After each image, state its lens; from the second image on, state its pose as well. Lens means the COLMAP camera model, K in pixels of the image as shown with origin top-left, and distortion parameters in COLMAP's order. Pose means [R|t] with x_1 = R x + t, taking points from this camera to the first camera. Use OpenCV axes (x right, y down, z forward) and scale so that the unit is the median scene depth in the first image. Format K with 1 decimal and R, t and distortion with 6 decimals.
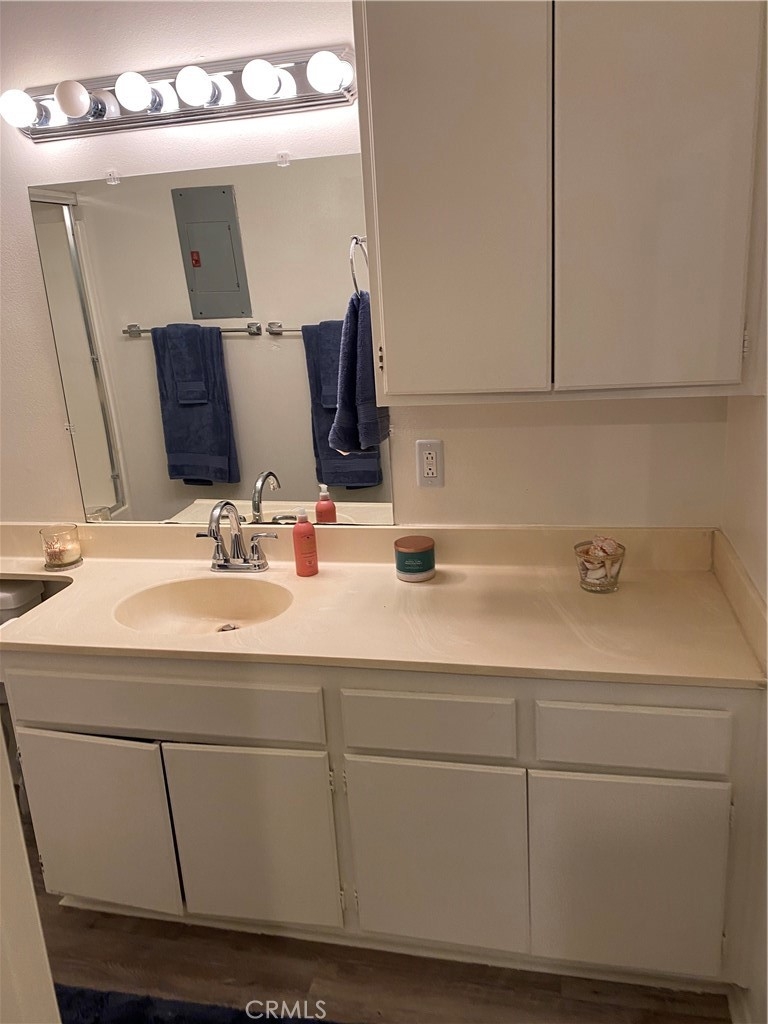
lens RADIAL K [[778.7, 0, 384.0], [0, 778.7, 512.0], [0, 0, 1]] dist [-0.000840, -0.000193]
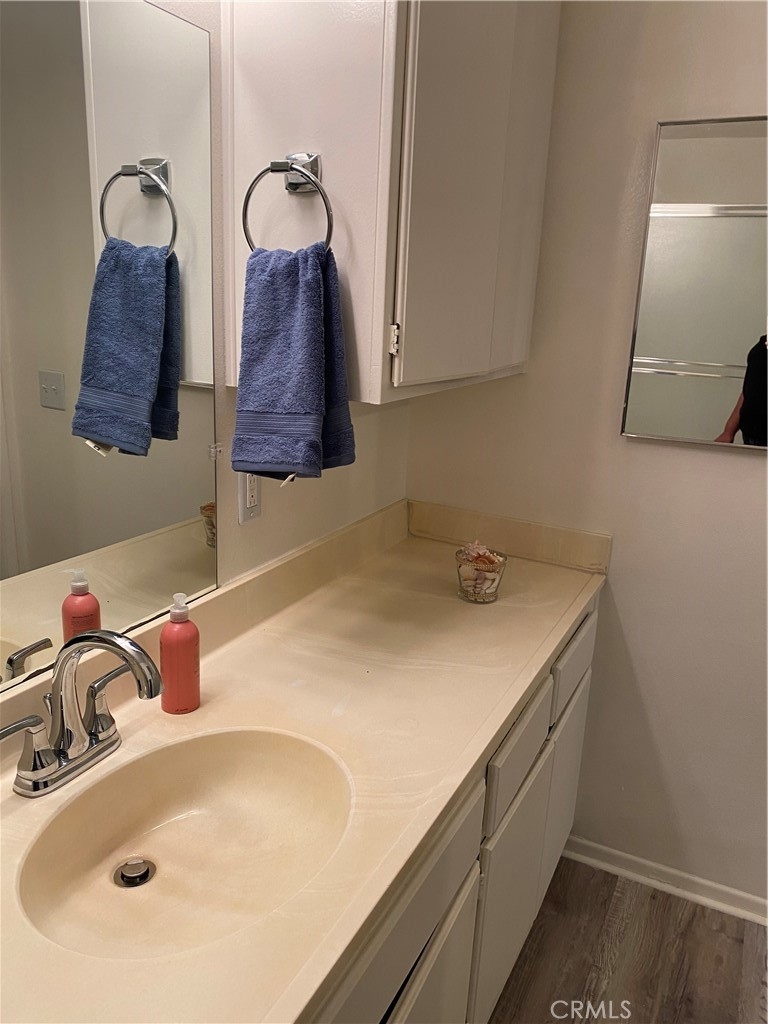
lens RADIAL K [[778.7, 0, 384.0], [0, 778.7, 512.0], [0, 0, 1]] dist [-0.000840, -0.000193]
pose [[0.241294, -0.199942, 0.949632, -0.618351], [0.209663, 0.966176, 0.150151, -0.126056], [-0.947533, 0.162872, 0.275053, 0.678543]]
